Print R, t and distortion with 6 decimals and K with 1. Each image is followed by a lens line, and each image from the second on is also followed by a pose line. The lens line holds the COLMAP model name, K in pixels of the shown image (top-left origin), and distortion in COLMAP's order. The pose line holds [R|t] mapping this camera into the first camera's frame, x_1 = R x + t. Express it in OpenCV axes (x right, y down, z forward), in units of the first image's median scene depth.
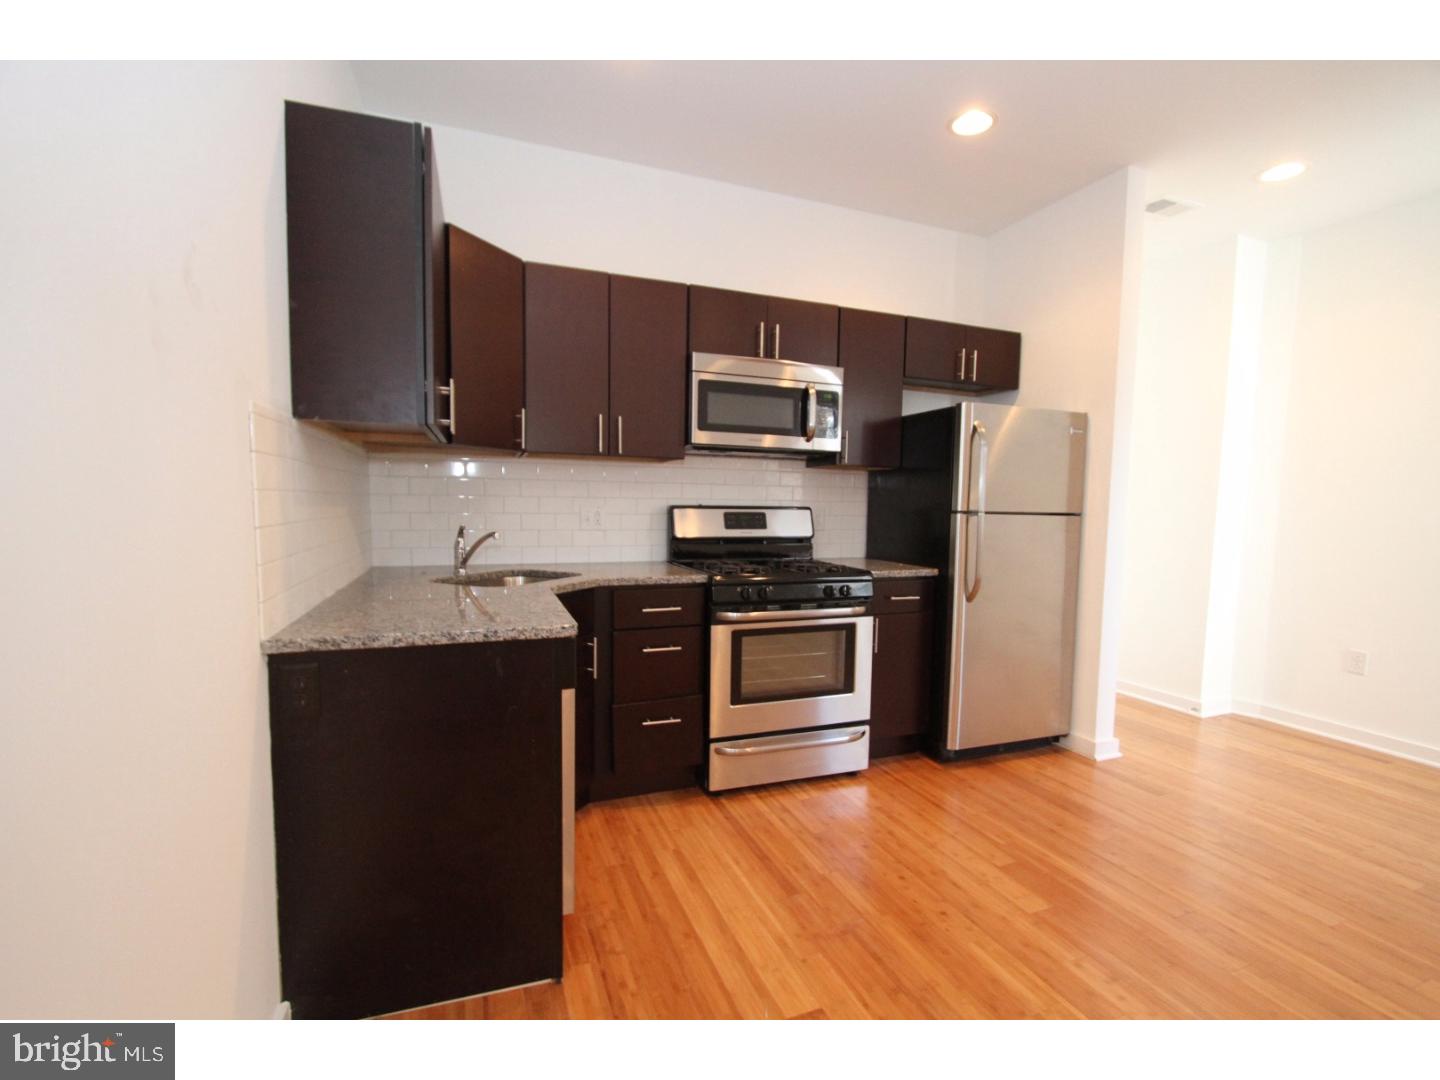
lens RADIAL K [[650.7, 0, 720.0], [0, 650.7, 540.0], [0, 0, 1]] dist [-0.003010, -0.000173]
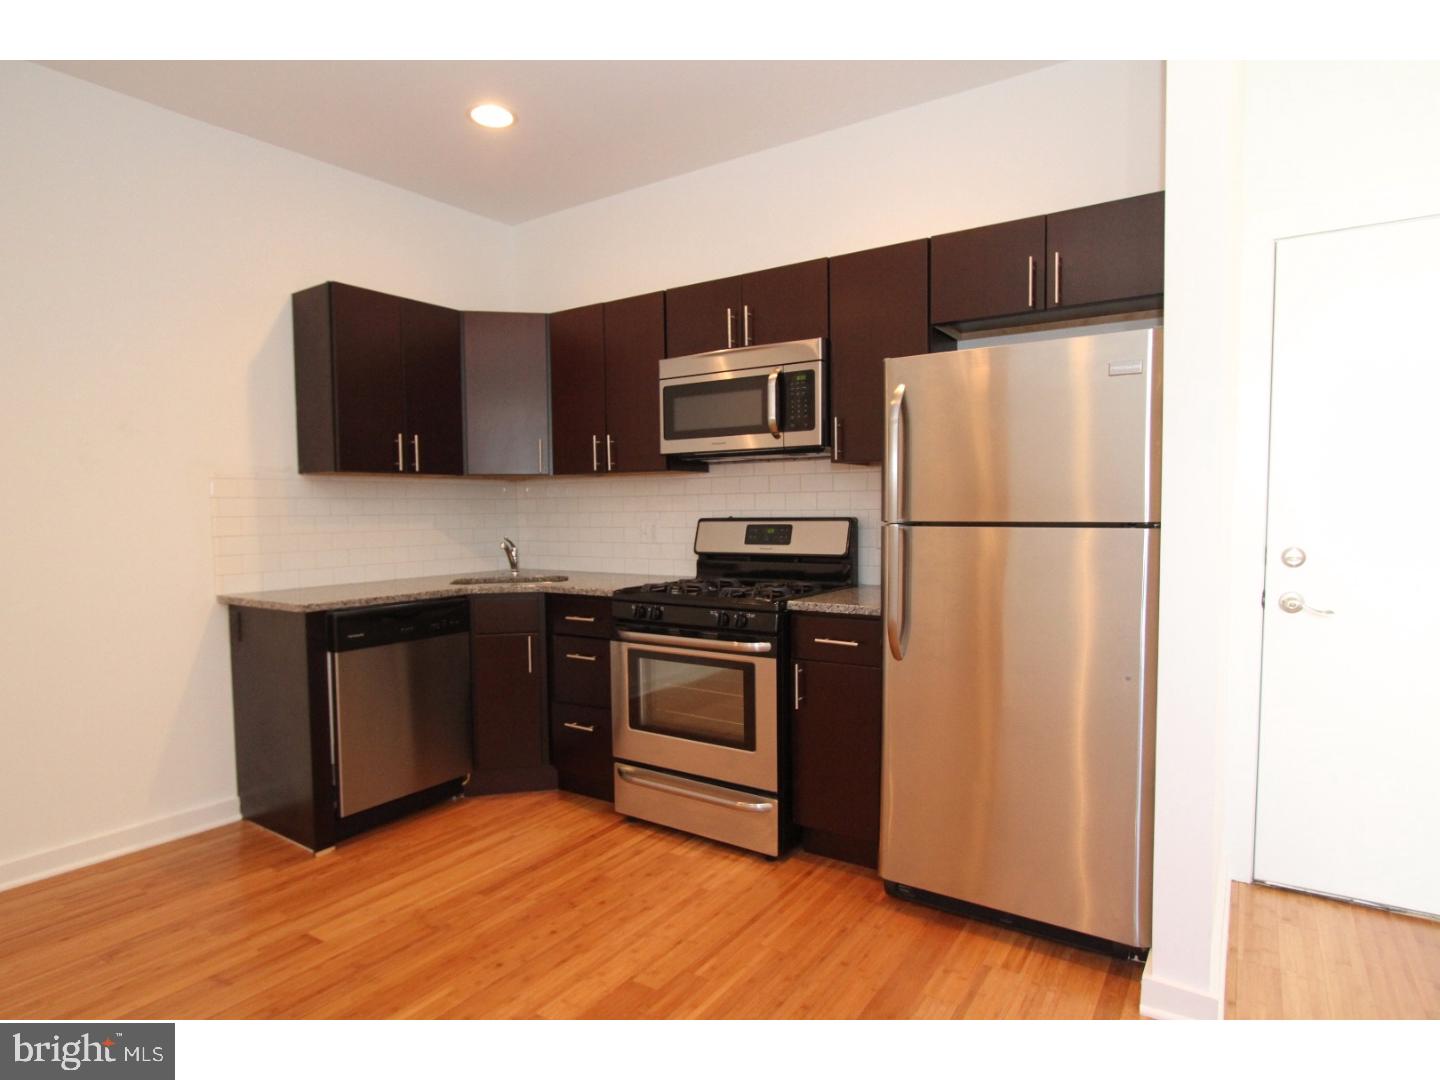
lens RADIAL K [[780.0, 0, 720.0], [0, 780.0, 540.0], [0, 0, 1]] dist [-0.002145, -0.000280]
pose [[0.581418, 0.009933, -0.813545, 0.957016], [-0.026461, 0.999627, -0.006706, -0.016293], [0.813175, 0.025426, 0.581464, 0.406900]]
